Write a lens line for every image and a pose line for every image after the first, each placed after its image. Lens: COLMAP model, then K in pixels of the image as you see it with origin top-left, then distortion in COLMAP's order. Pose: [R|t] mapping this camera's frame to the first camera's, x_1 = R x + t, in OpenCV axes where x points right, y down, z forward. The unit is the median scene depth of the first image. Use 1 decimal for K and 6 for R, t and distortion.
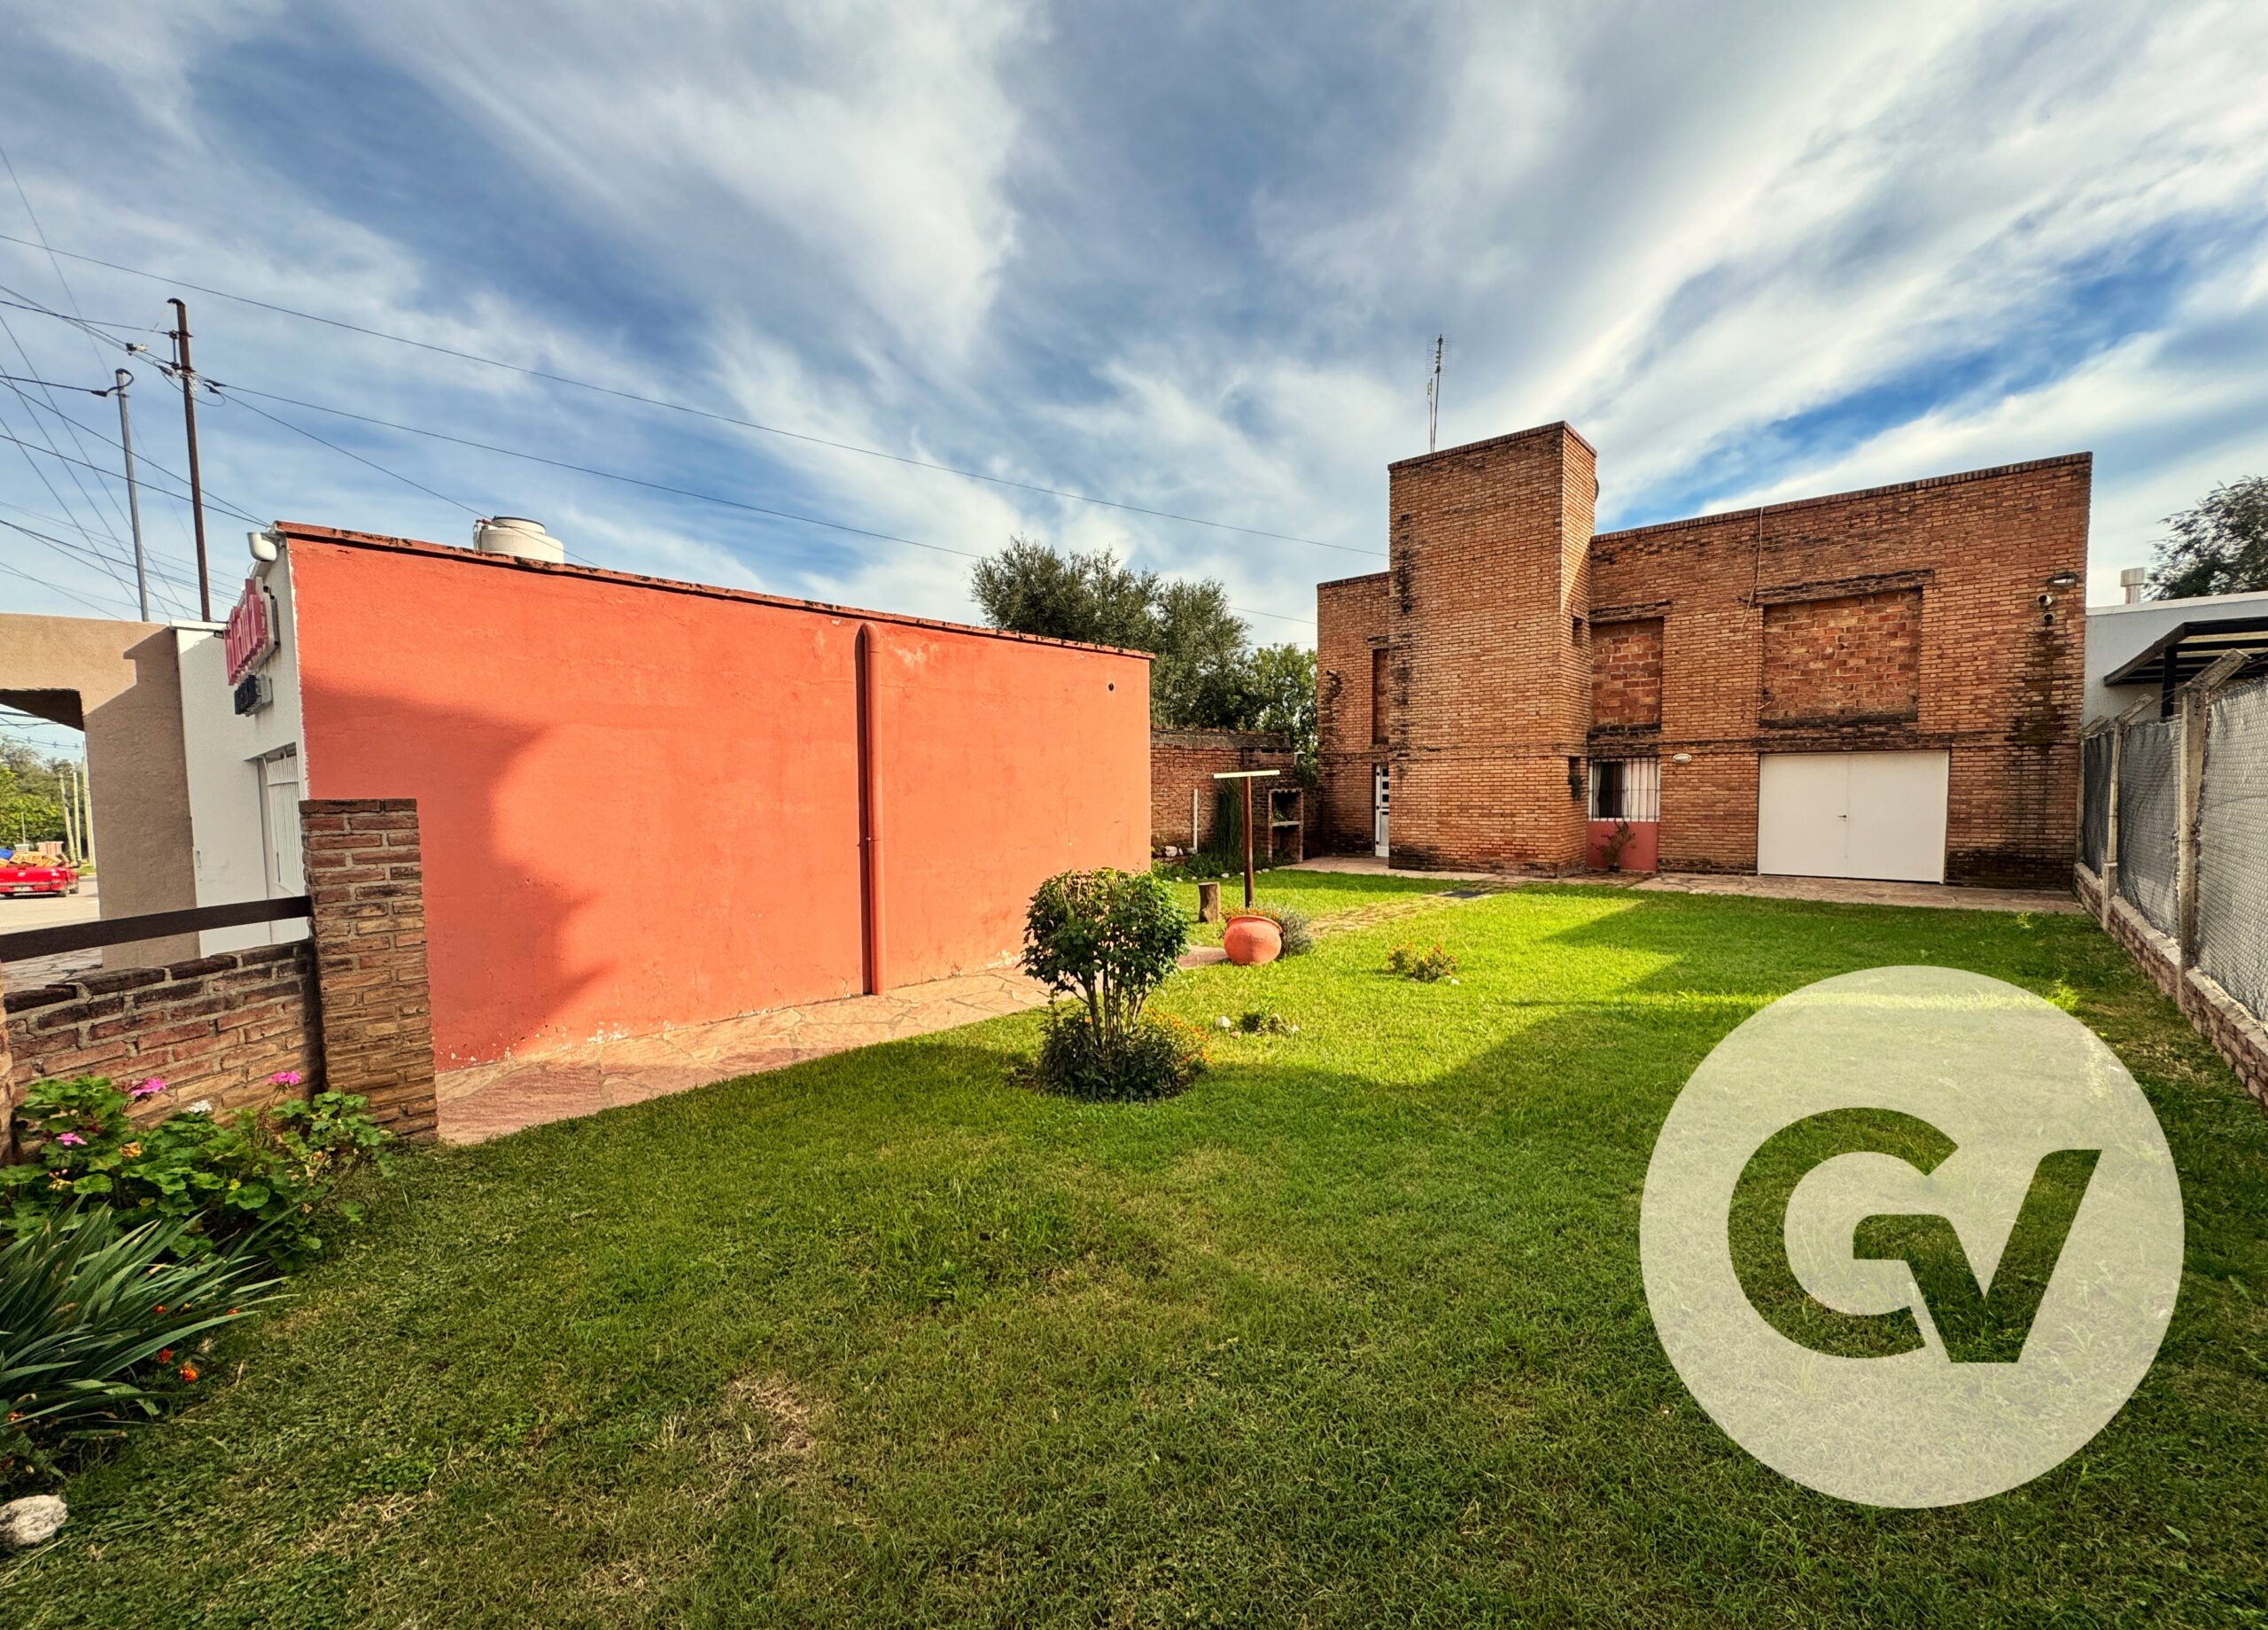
lens RADIAL K [[901.8, 0, 1121.5], [0, 901.8, 824.2], [0, 0, 1]] dist [-0.002271, 0.000195]
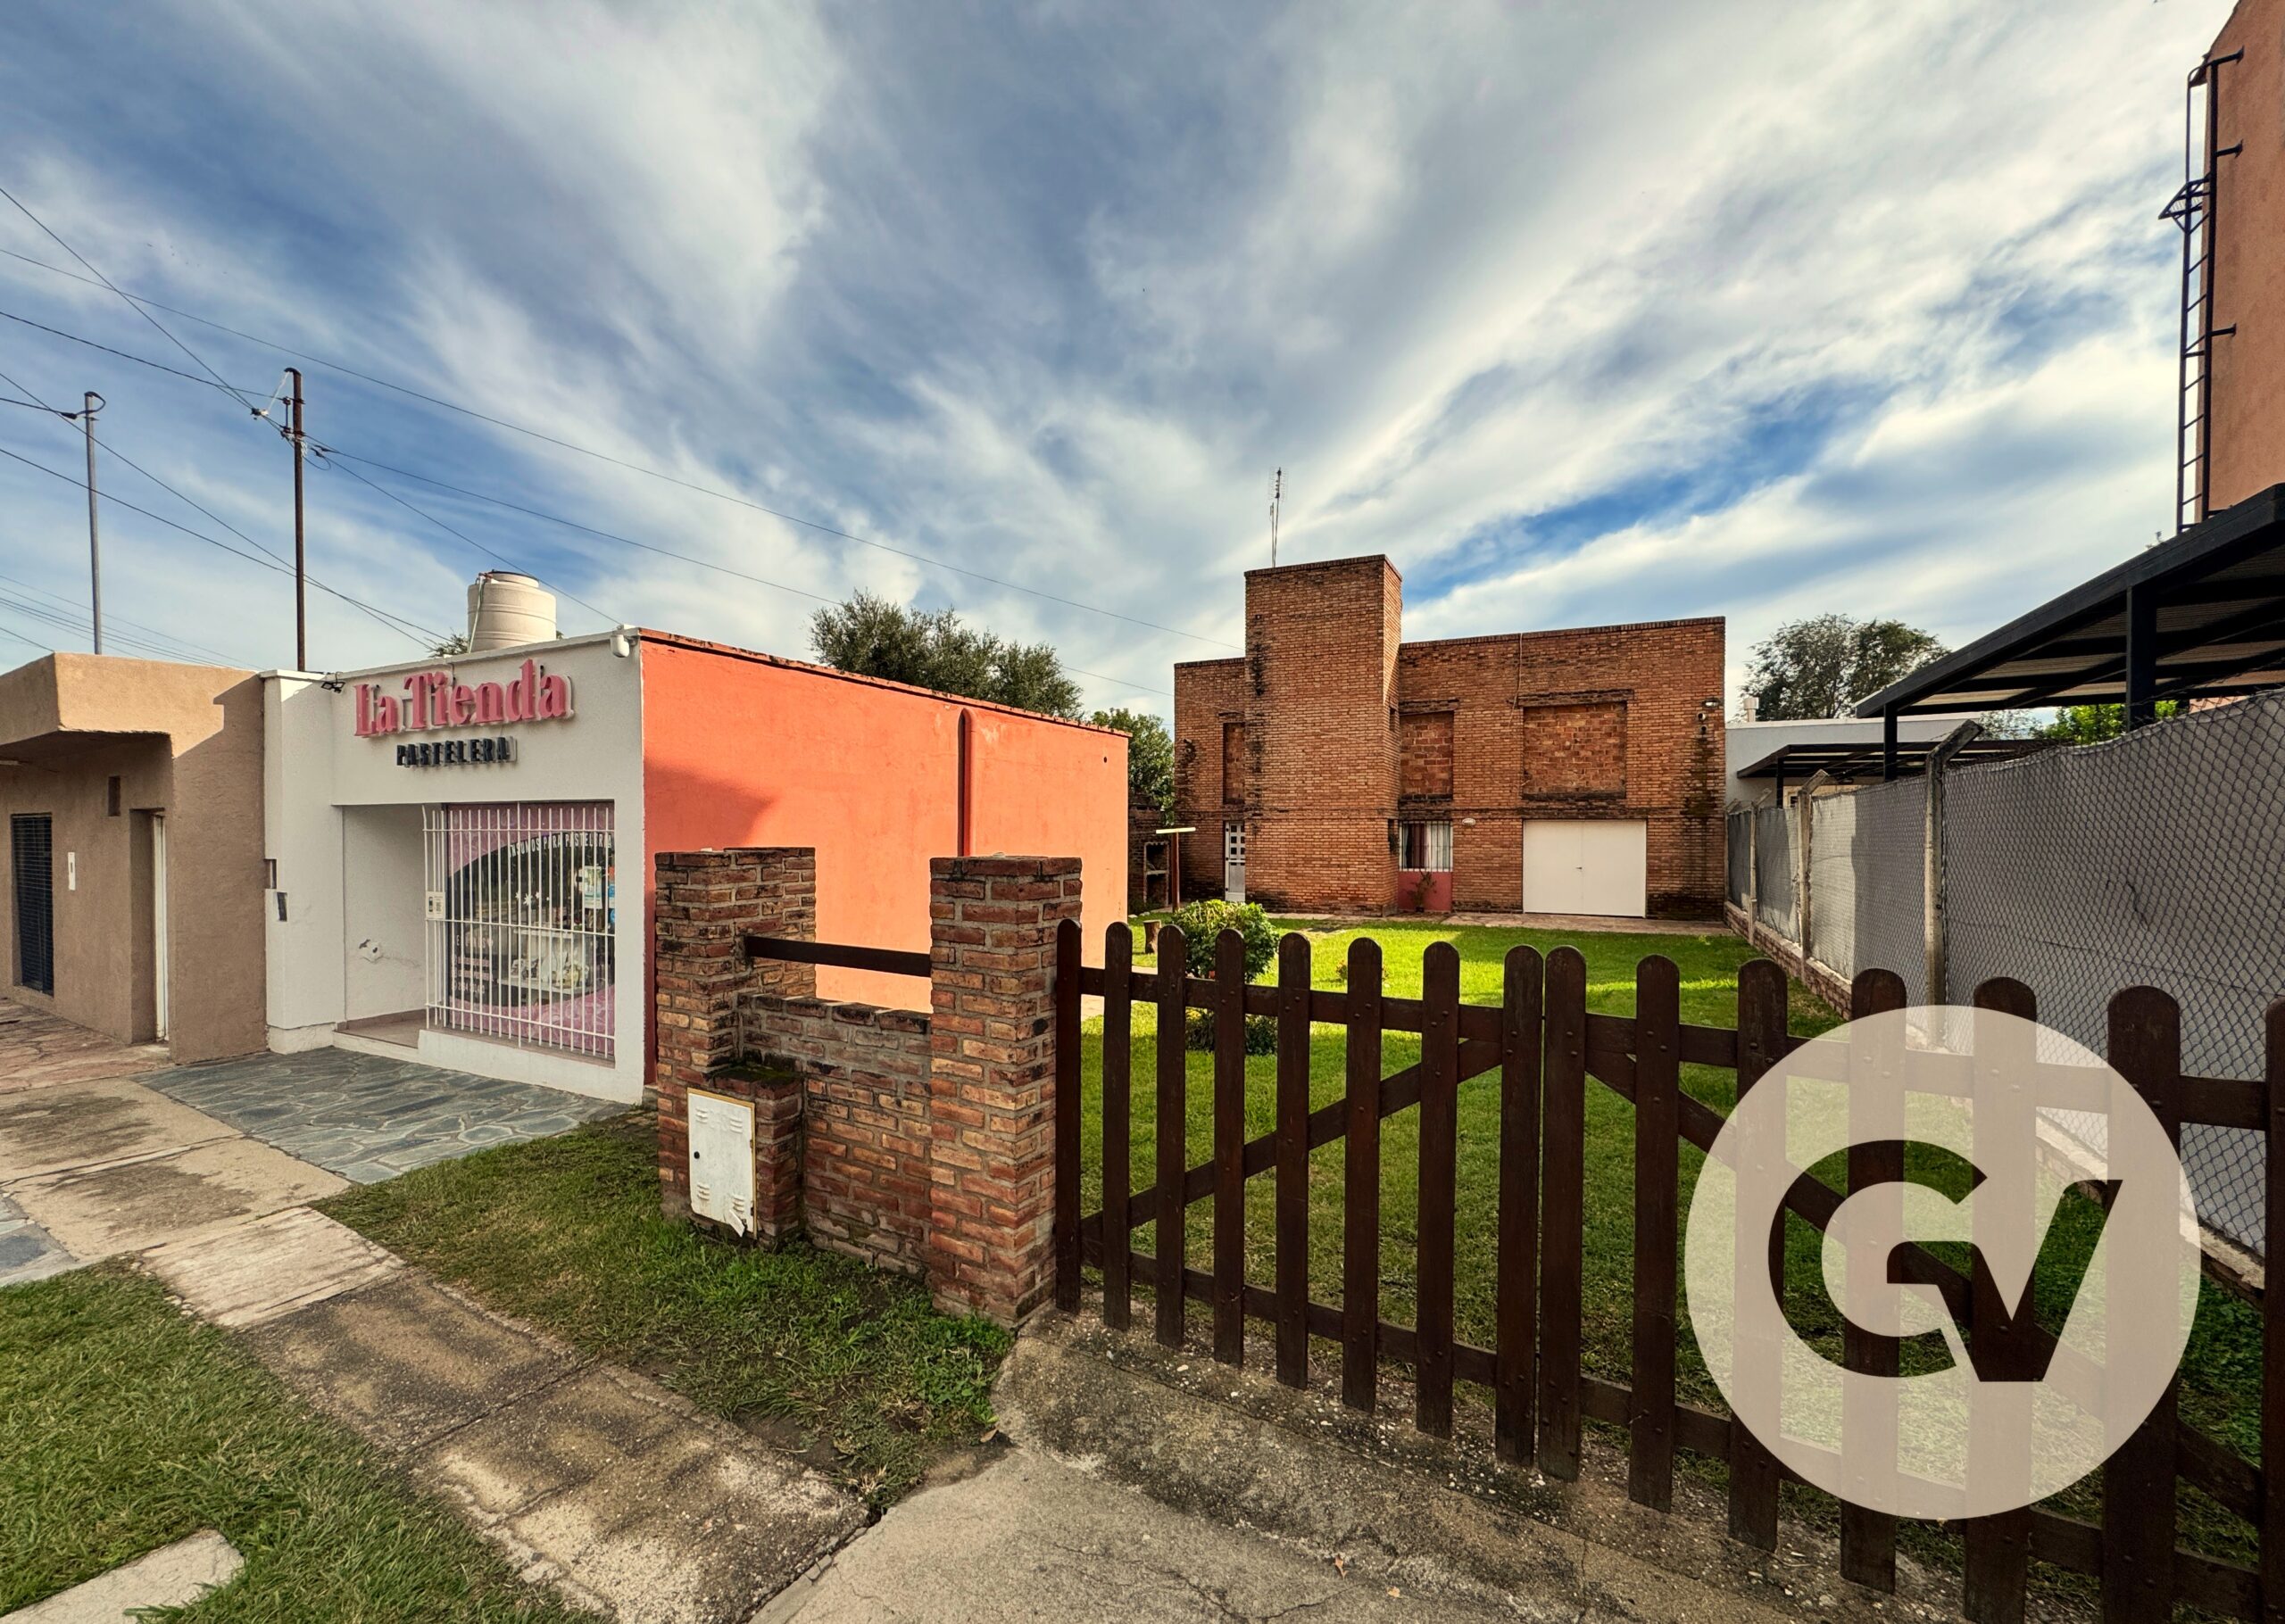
lens RADIAL K [[908.5, 0, 1126.2], [0, 908.5, 827.4], [0, 0, 1]] dist [-0.002271, 0.000195]
pose [[0.967196, 0.016276, 0.253511, -0.175357], [-0.003032, 0.998614, -0.052547, 0.003350], [-0.254015, 0.050055, 0.965904, -0.119632]]
